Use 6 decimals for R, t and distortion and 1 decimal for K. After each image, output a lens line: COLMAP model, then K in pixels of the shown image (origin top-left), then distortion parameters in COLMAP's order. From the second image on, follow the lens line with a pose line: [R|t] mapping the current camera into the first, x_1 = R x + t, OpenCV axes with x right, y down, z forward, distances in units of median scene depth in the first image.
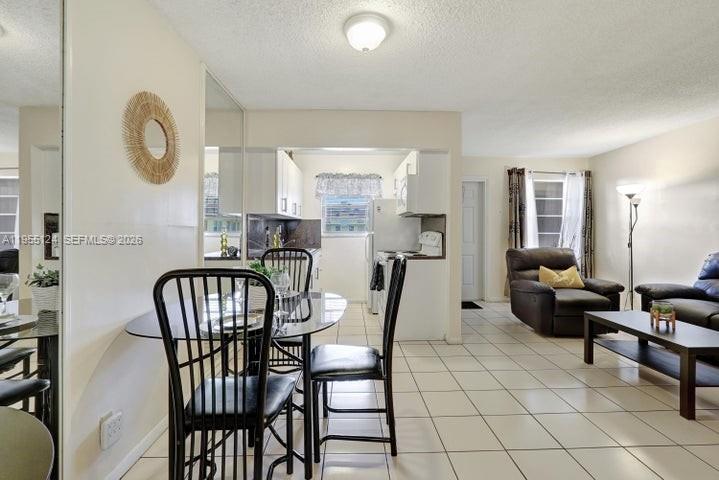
lens RADIAL K [[314.6, 0, 357.9], [0, 314.6, 241.9], [0, 0, 1]] dist [-0.019732, -0.000130]
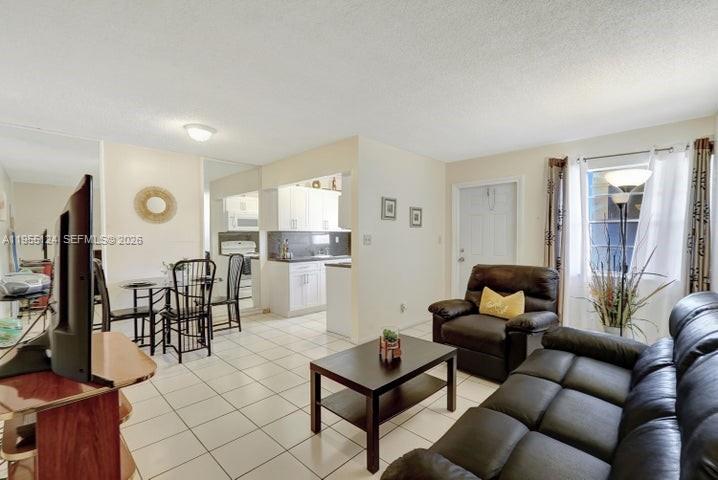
lens RADIAL K [[319.0, 0, 360.7], [0, 319.0, 246.7], [0, 0, 1]] dist [-0.014240, 0.000188]
pose [[0.693006, 0.016630, -0.720740, 0.737980], [-0.025394, 0.999677, -0.001351, -0.013234], [0.720485, 0.019238, 0.693204, 0.147938]]
